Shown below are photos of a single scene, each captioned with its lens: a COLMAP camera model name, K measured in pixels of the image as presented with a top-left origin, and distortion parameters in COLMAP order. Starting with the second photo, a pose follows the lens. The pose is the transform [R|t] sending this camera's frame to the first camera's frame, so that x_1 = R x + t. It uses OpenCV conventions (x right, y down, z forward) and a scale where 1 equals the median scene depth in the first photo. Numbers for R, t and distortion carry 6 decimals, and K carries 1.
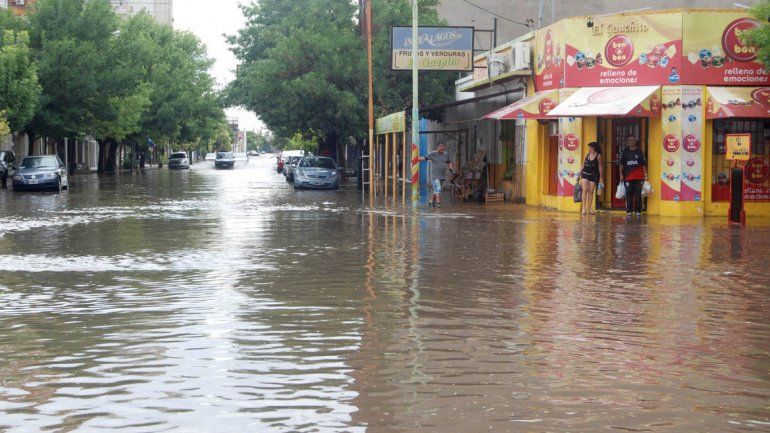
lens RADIAL K [[1152.3, 0, 386.5], [0, 1152.3, 175.5], [0, 0, 1]] dist [-0.029695, 0.006113]
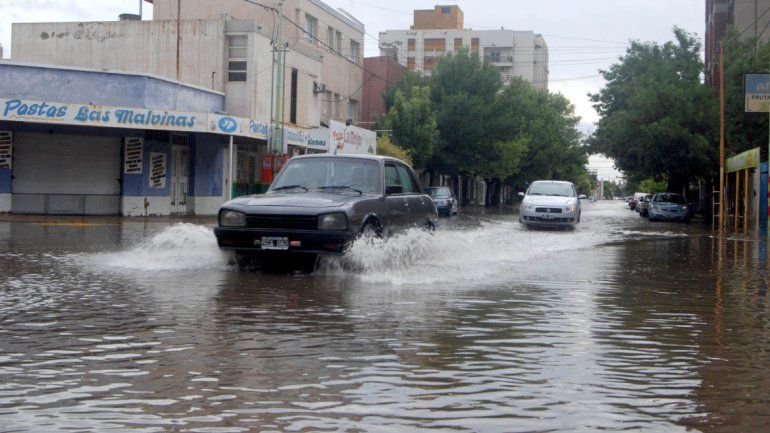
lens RADIAL K [[1152.3, 0, 386.5], [0, 1152.3, 175.5], [0, 0, 1]] dist [-0.029695, 0.006113]
pose [[0.949631, 0.021353, -0.312641, 0.032284], [-0.025200, 0.999648, -0.008271, -0.018831], [0.312354, 0.015733, 0.949835, -0.188512]]
